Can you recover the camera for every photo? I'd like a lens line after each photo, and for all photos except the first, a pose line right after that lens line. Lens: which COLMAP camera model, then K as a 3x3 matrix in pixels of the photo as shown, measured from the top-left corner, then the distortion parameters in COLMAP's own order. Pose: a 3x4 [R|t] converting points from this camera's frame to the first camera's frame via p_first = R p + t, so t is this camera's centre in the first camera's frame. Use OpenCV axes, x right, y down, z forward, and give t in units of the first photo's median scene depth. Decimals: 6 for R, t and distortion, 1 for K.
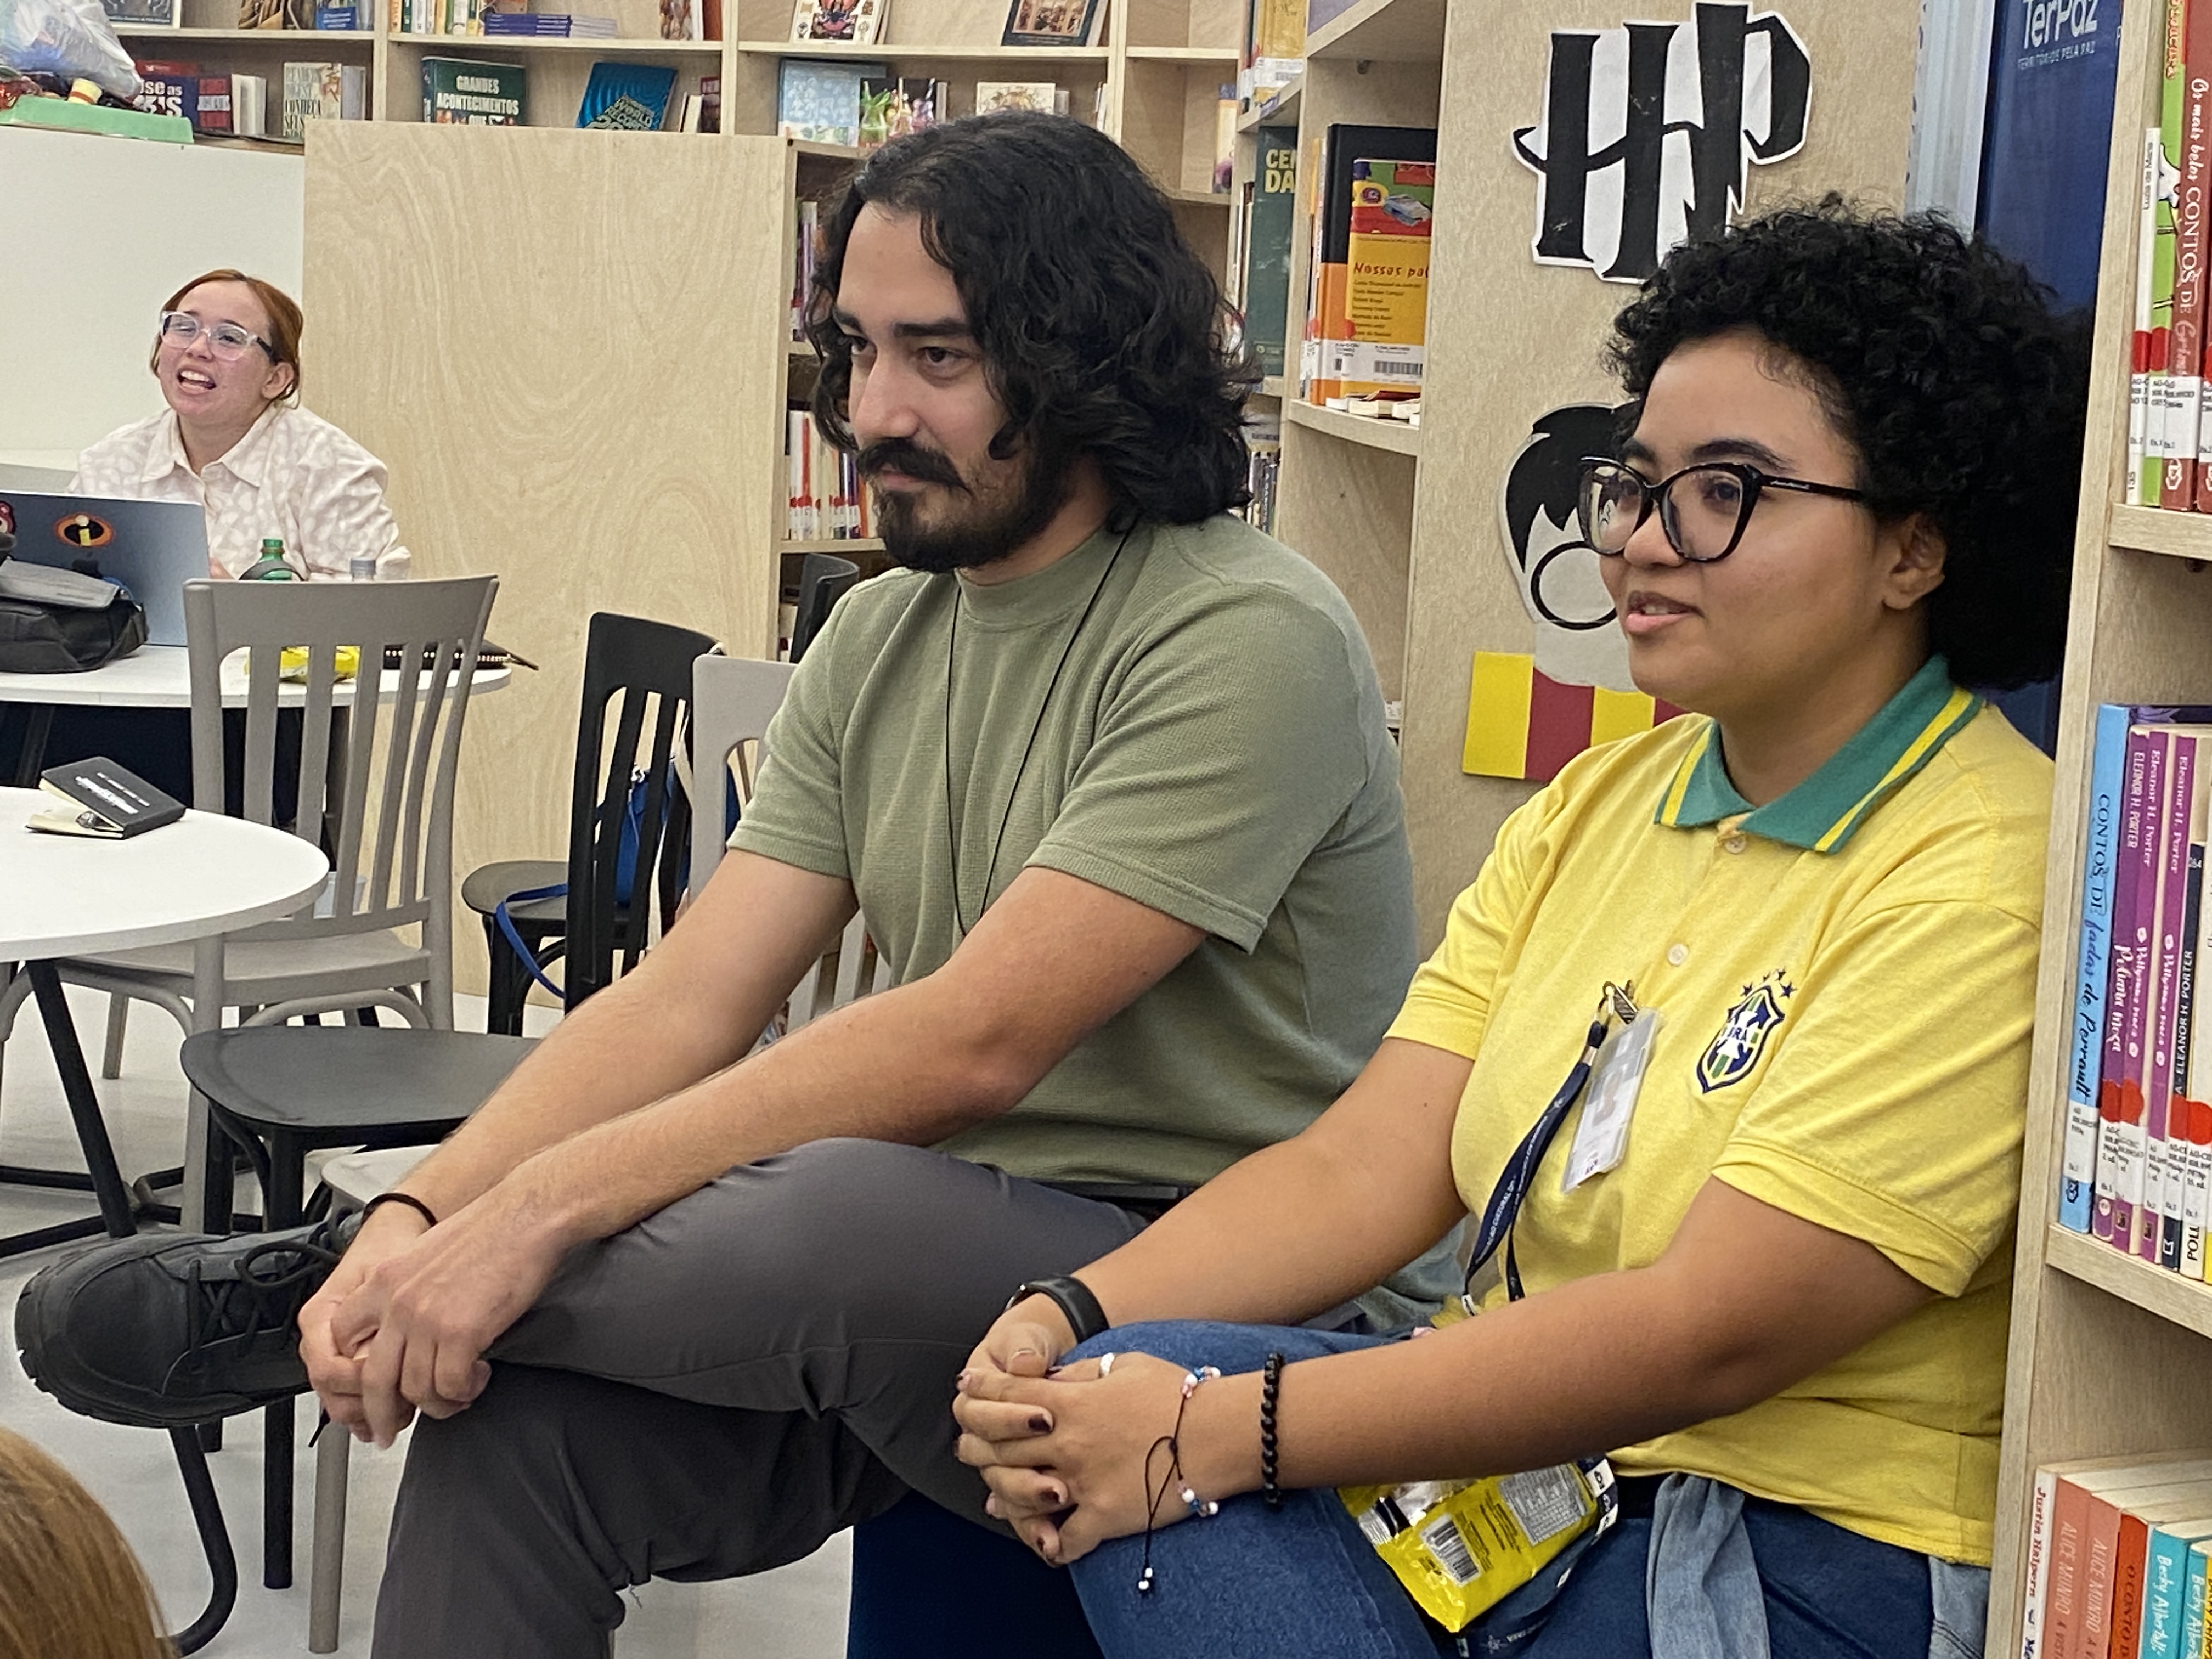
lens RADIAL K [[3613.3, 0, 1106.0], [0, 3613.3, 829.5], [0, 0, 1]] dist [0.288852, -1.241019]
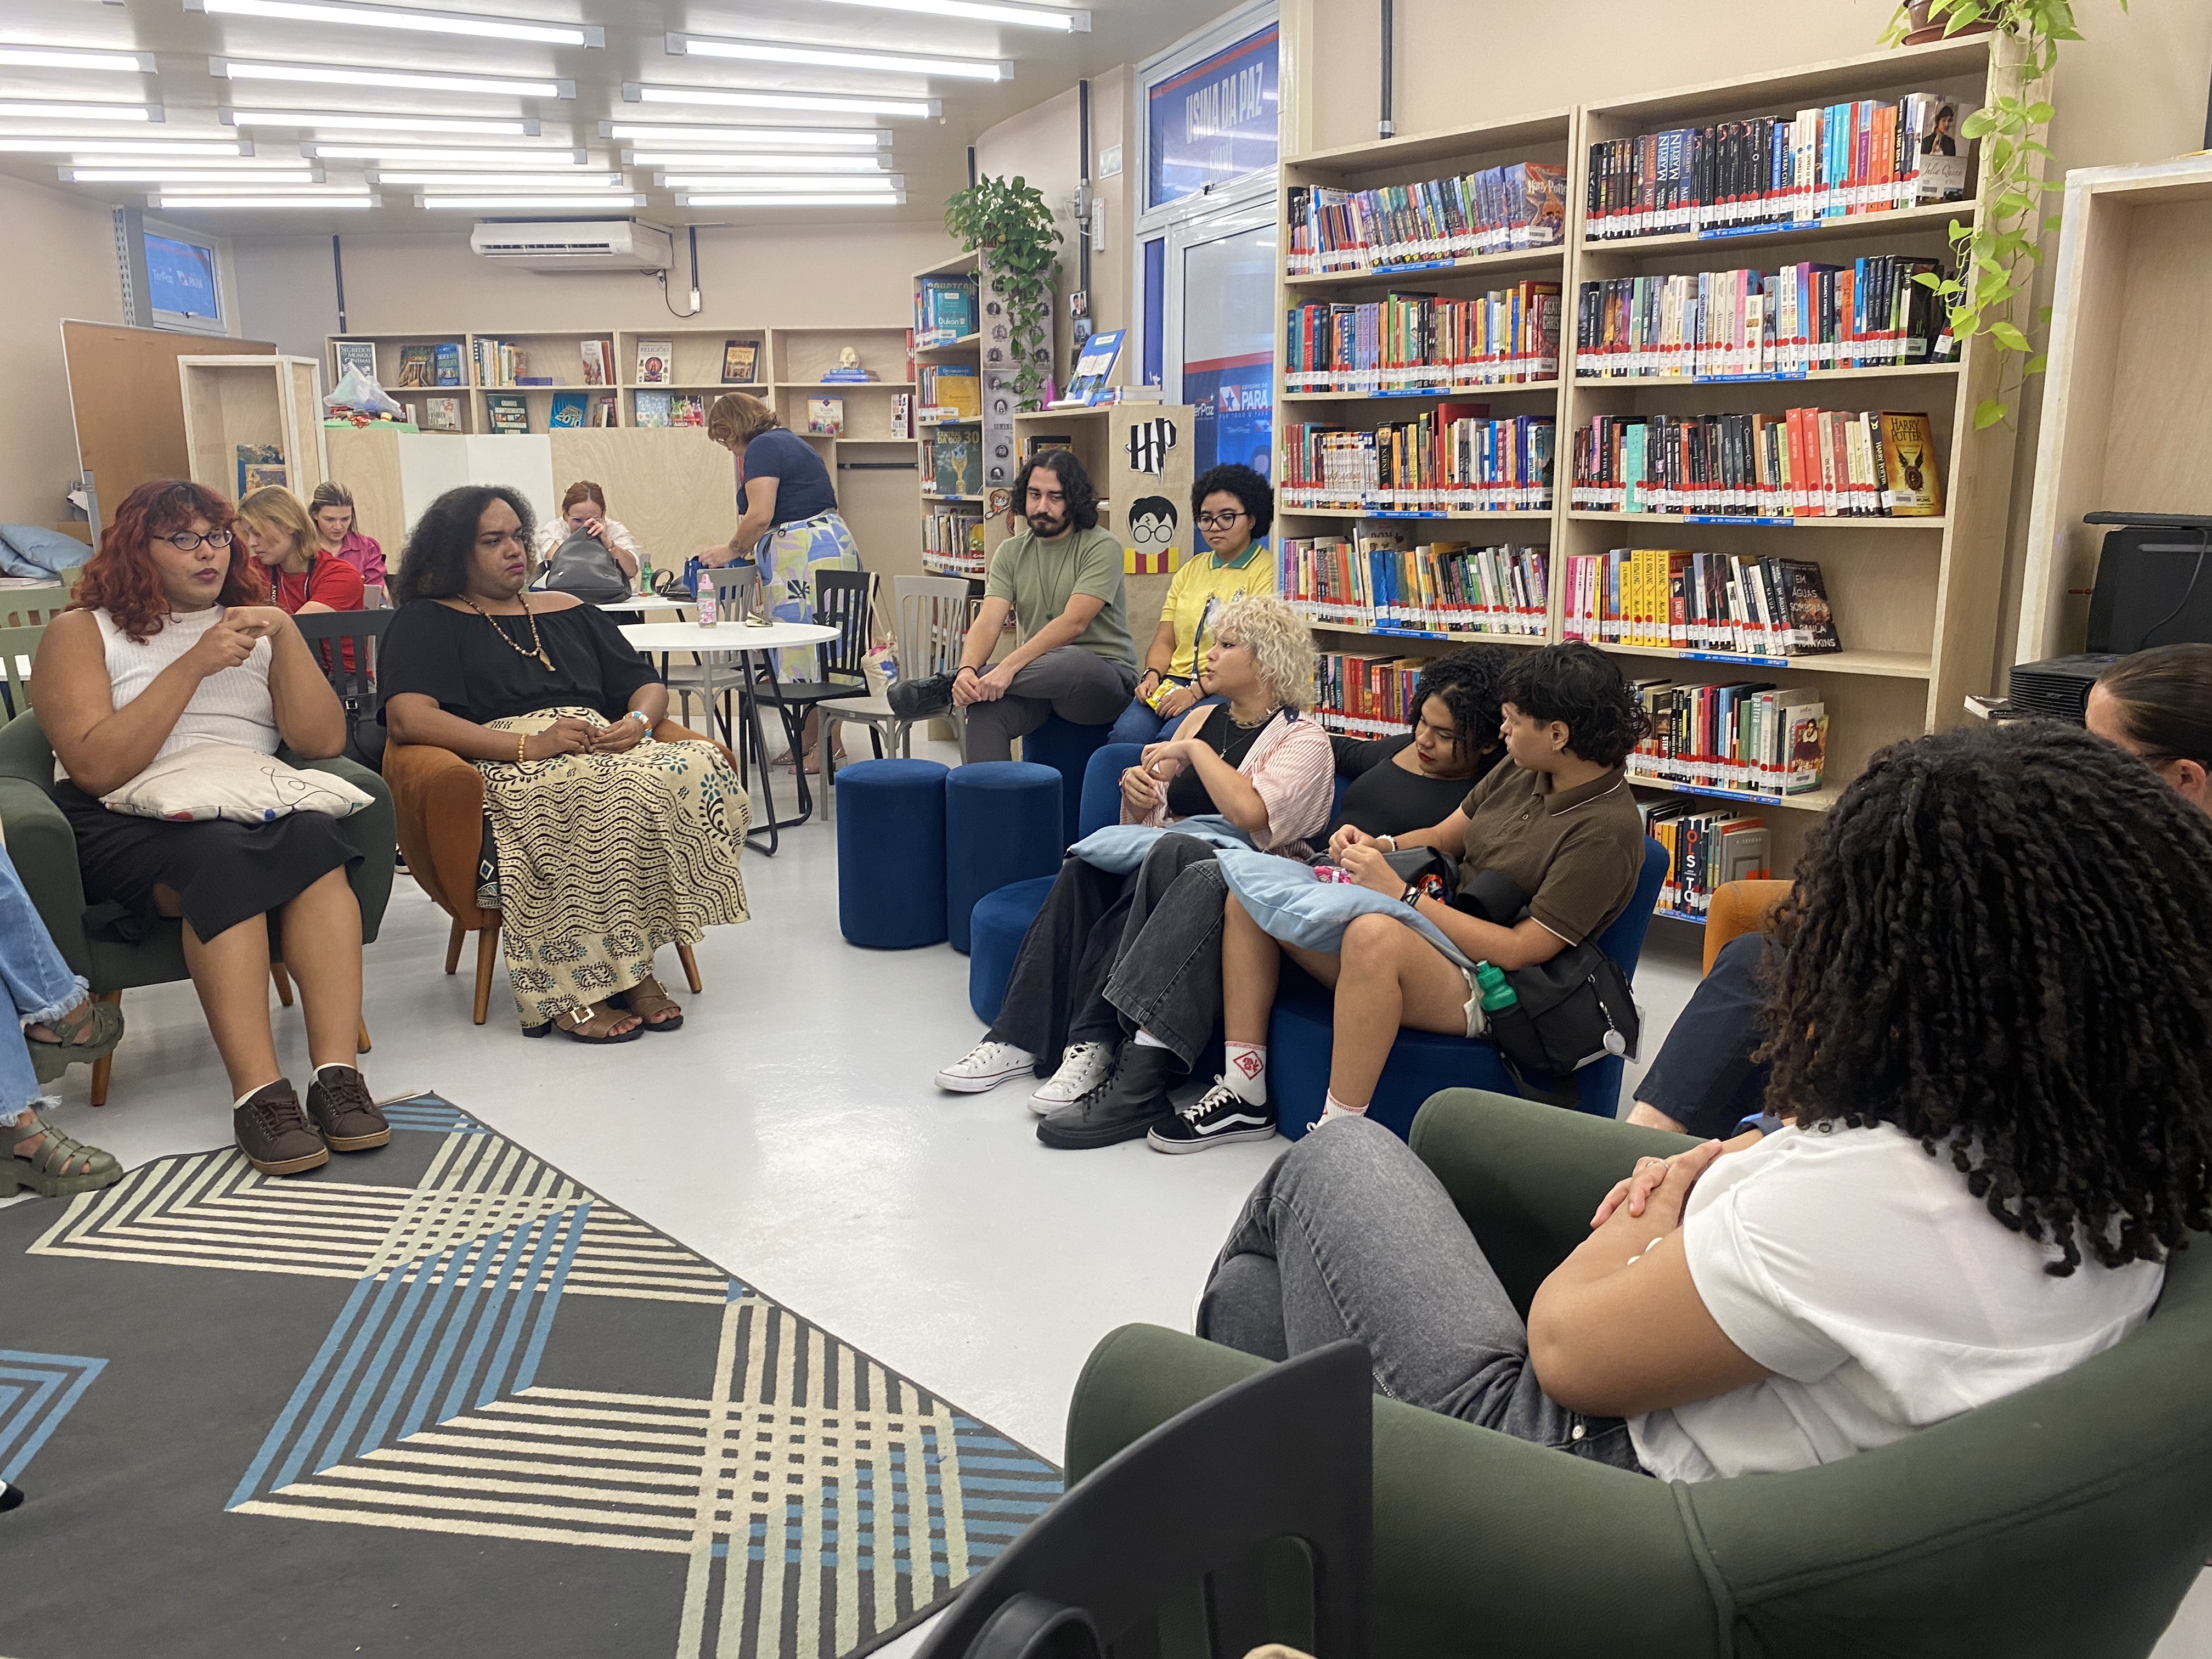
lens RADIAL K [[1702.3, 0, 1106.3], [0, 1702.3, 810.8], [0, 0, 1]] dist [-0.000714, -0.001268]
pose [[0.937052, -0.125071, 0.326023, -0.285529], [0.101541, 0.990906, 0.088290, 0.038319], [-0.334100, -0.049628, 0.941230, -0.472920]]
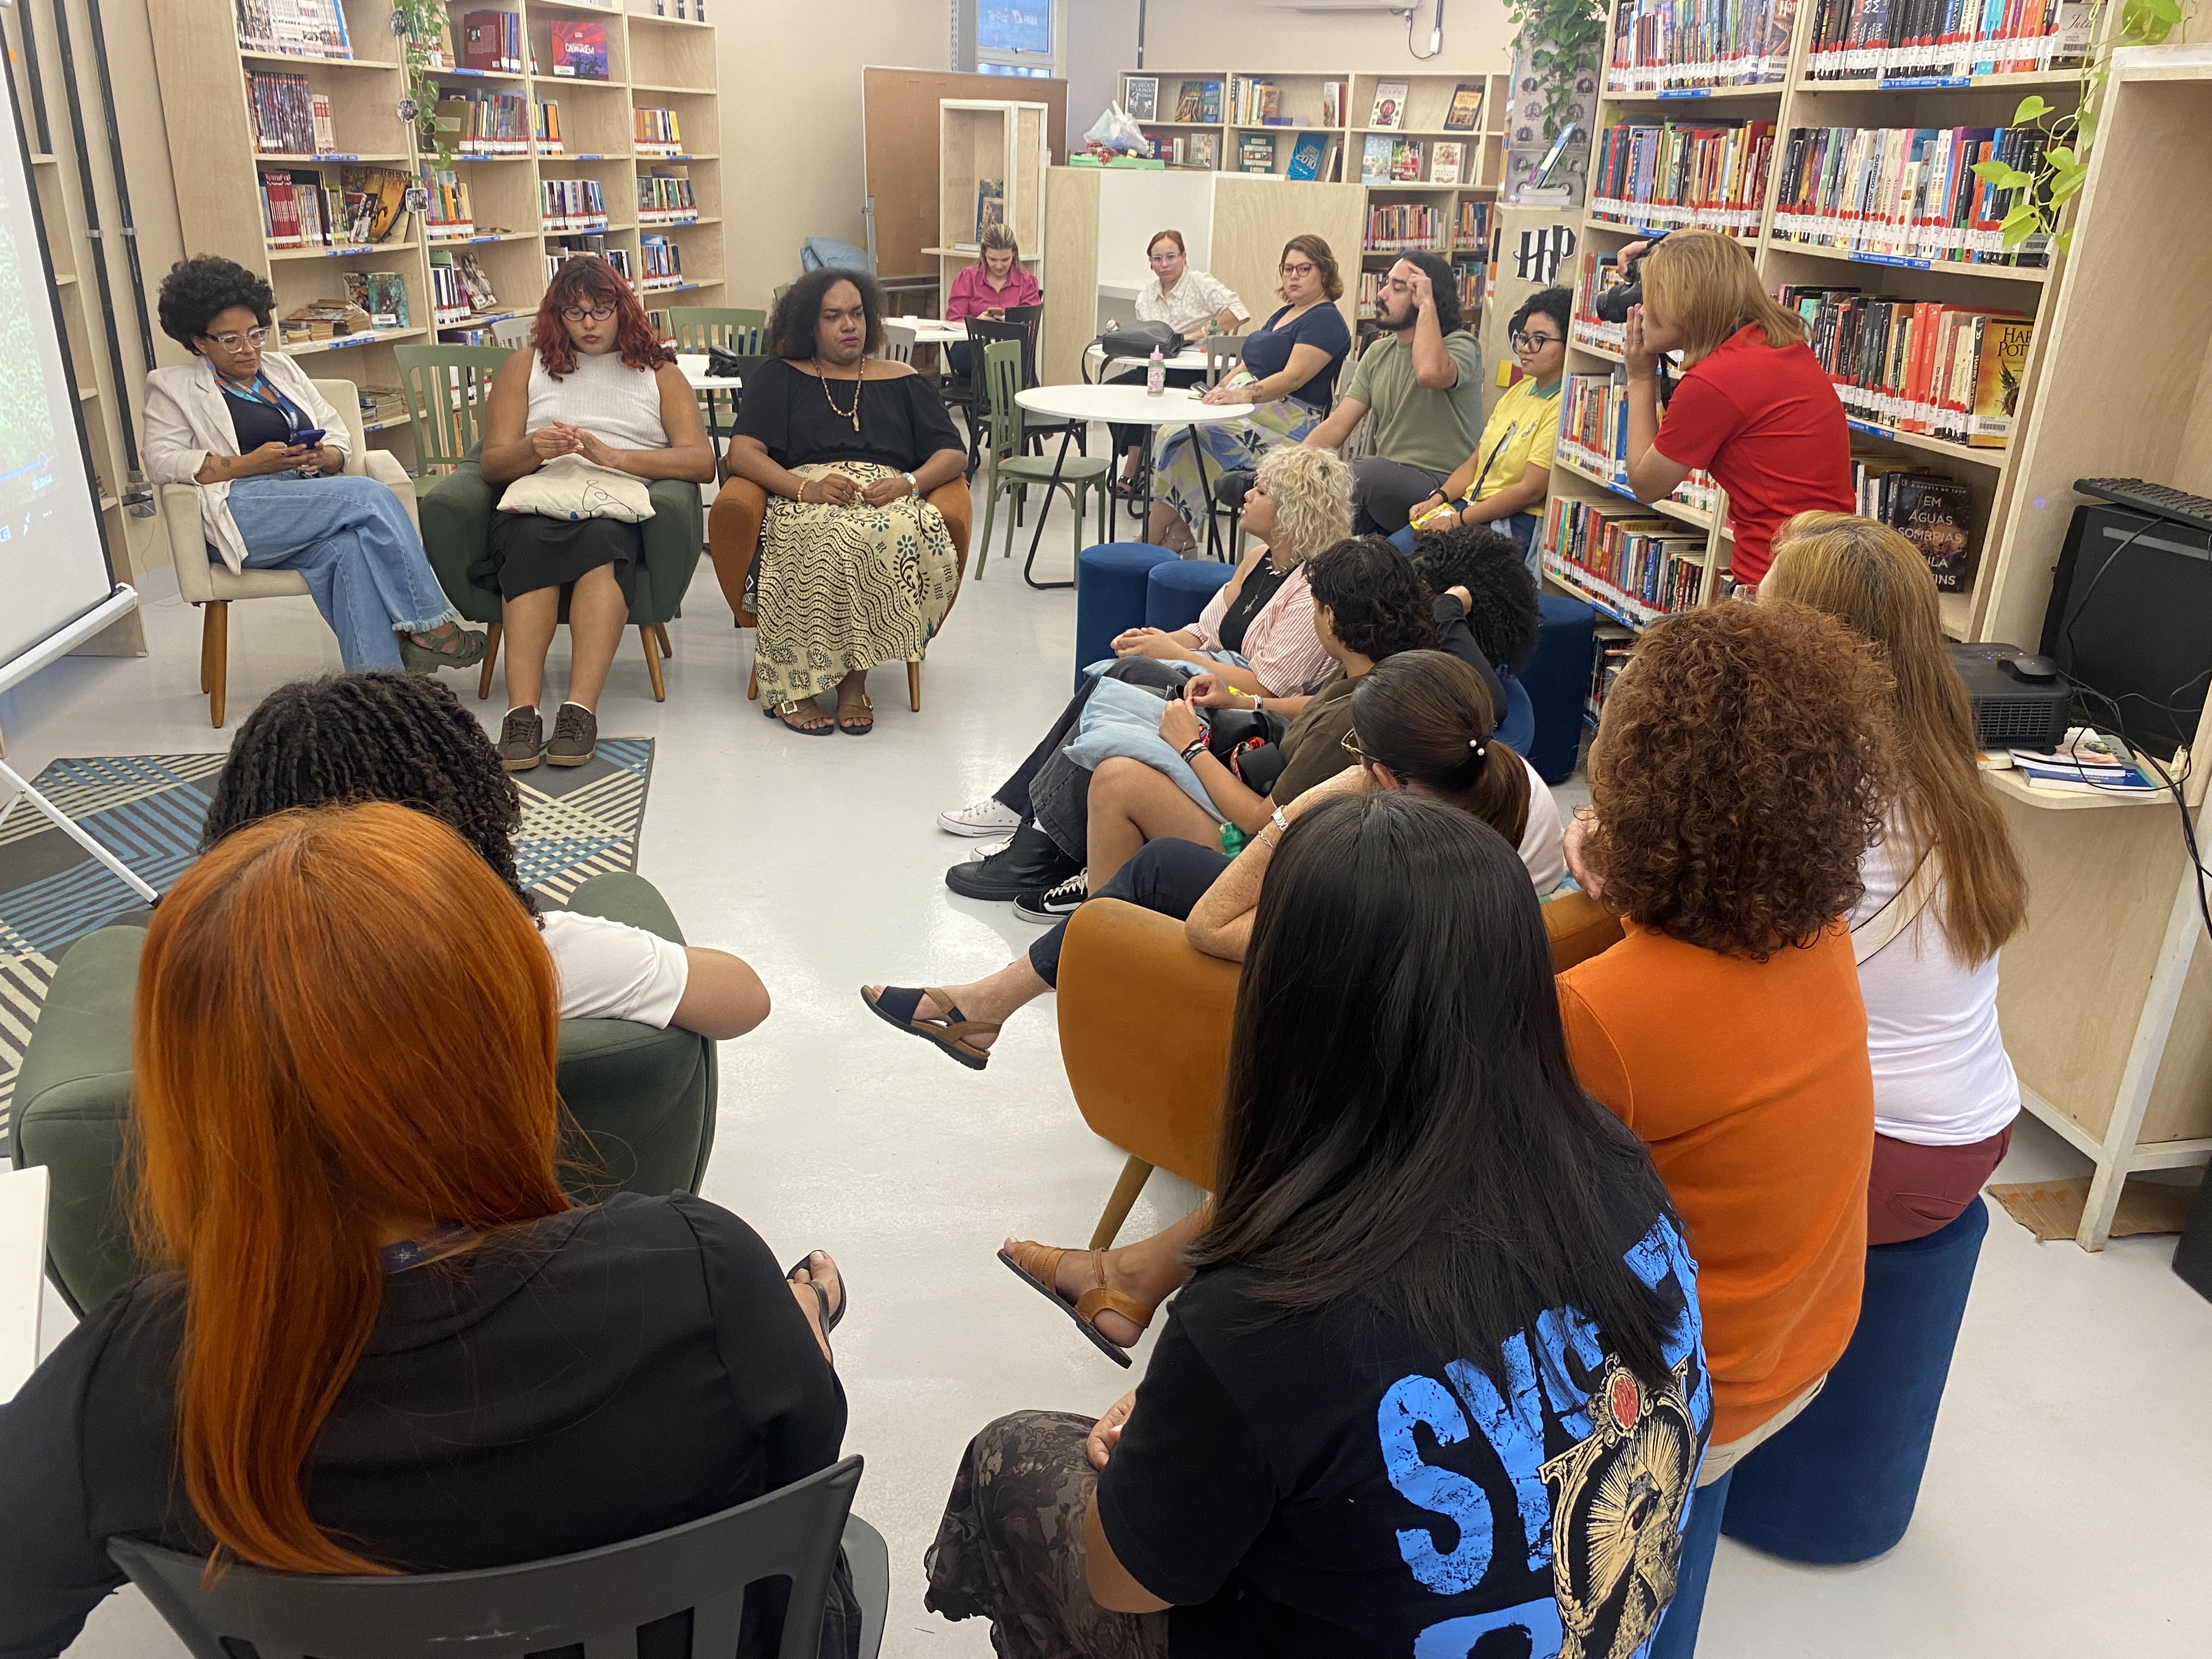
lens RADIAL K [[1698.4, 0, 1106.0], [0, 1698.4, 829.5], [0, 0, 1]] dist [-0.001013, -0.005049]
pose [[0.974935, 0.068626, -0.211640, 0.041948], [-0.017455, 0.971902, 0.234739, 0.013606], [0.221802, -0.225161, 0.948739, -0.564307]]
